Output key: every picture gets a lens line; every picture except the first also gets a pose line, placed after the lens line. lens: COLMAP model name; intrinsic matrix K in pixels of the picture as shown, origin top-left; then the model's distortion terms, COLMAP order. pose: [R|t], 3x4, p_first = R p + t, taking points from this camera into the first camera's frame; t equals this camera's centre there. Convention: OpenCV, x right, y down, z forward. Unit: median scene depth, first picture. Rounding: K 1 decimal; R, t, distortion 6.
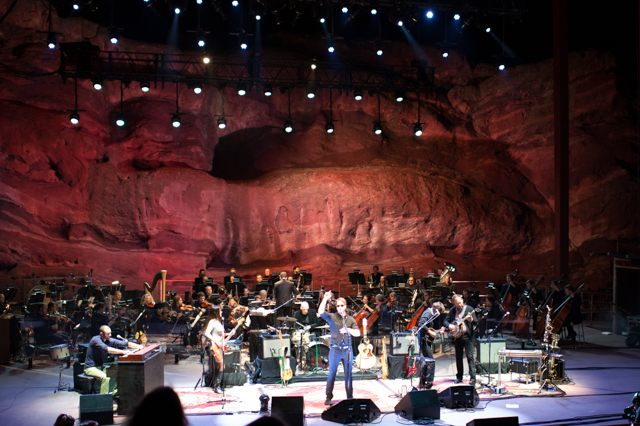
lens RADIAL K [[834.3, 0, 371.5], [0, 834.3, 242.0], [0, 0, 1]] dist [-0.079969, 0.000000]
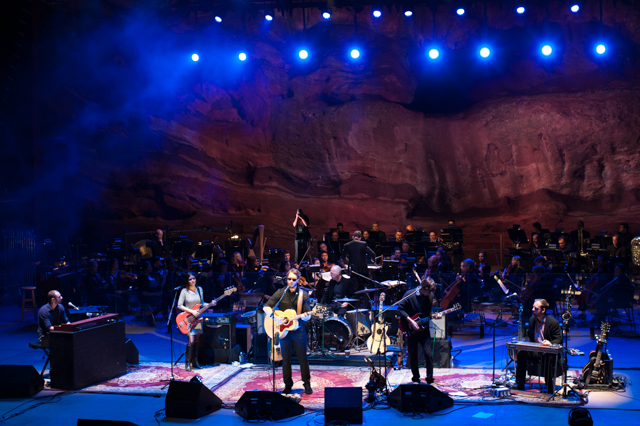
lens RADIAL K [[1002.5, 0, 346.3], [0, 1002.5, 196.1], [0, 0, 1]] dist [-0.139021, 0.000000]
pose [[0.916027, 0.000913, -0.401115, 0.159891], [0.006521, 0.999831, 0.017167, -0.008888], [0.401063, -0.018341, 0.915867, 0.039306]]
